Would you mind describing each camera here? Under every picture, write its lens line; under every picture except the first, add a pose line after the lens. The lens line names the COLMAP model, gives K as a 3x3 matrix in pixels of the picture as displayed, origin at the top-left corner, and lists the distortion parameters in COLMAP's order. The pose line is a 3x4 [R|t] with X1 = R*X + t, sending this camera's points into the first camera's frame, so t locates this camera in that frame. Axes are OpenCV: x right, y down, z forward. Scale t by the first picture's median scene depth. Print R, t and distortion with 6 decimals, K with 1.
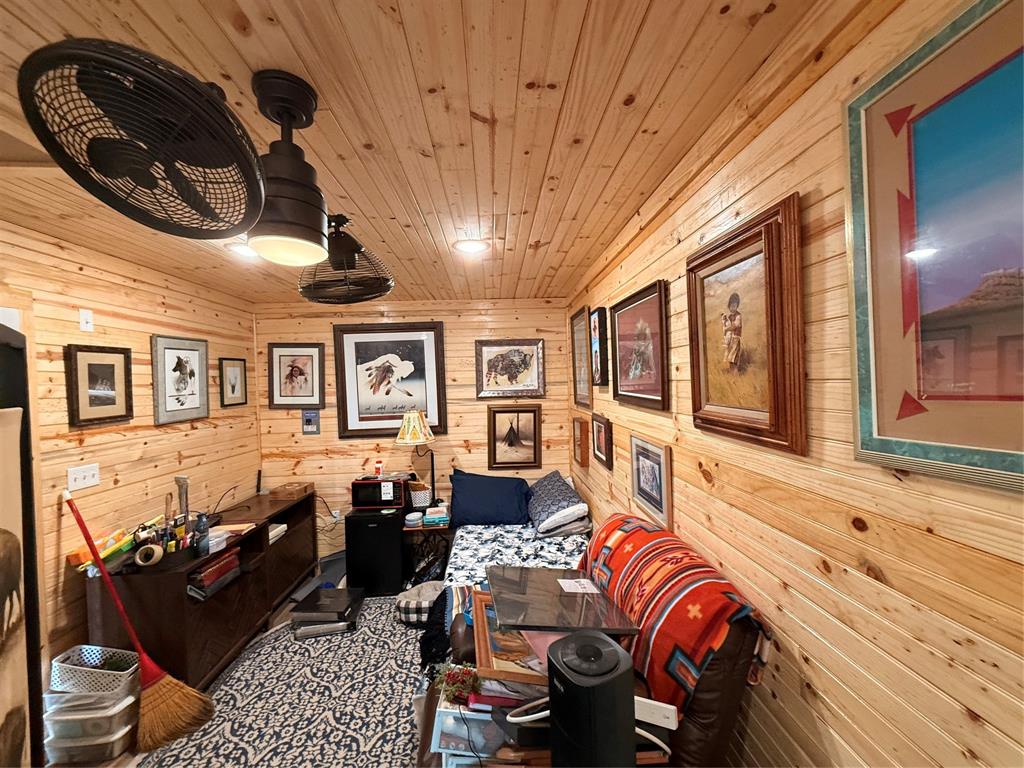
lens RADIAL K [[407.1, 0, 515.6], [0, 407.1, 385.2], [0, 0, 1]] dist [-0.000525, 0.000240]
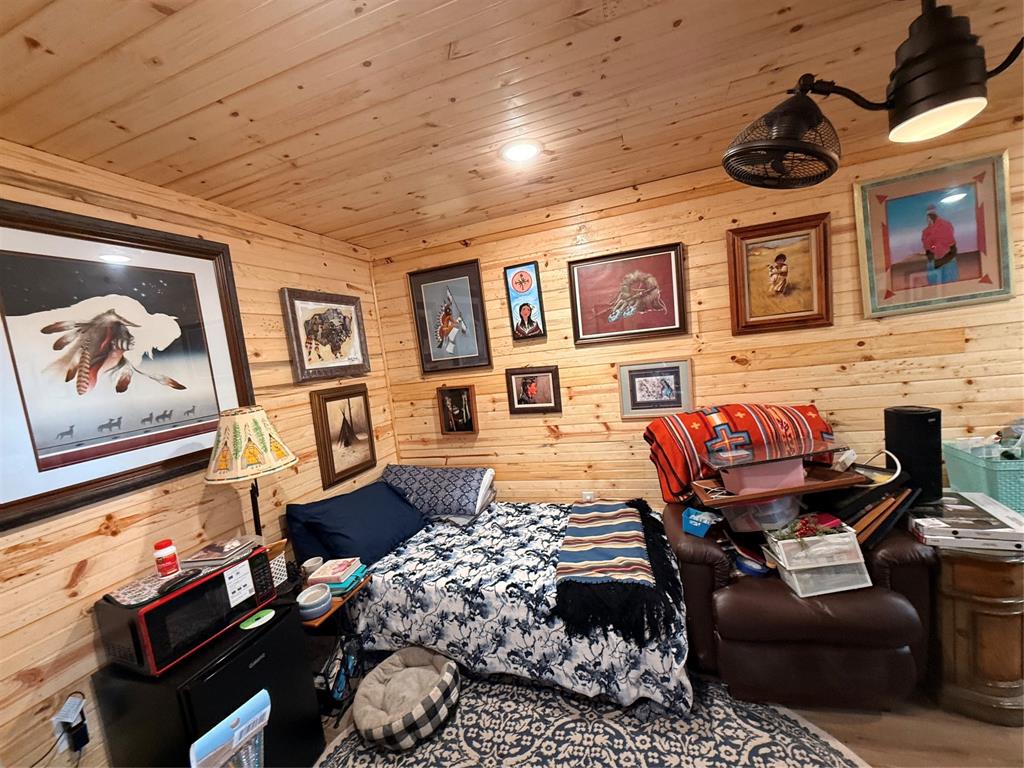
lens RADIAL K [[407.1, 0, 515.6], [0, 407.1, 385.2], [0, 0, 1]] dist [-0.000525, 0.000240]
pose [[0.366436, -0.095033, 0.925577, -0.555755], [0.118708, 0.991416, 0.054796, 0.042512], [-0.922840, 0.089794, 0.374572, 0.467323]]
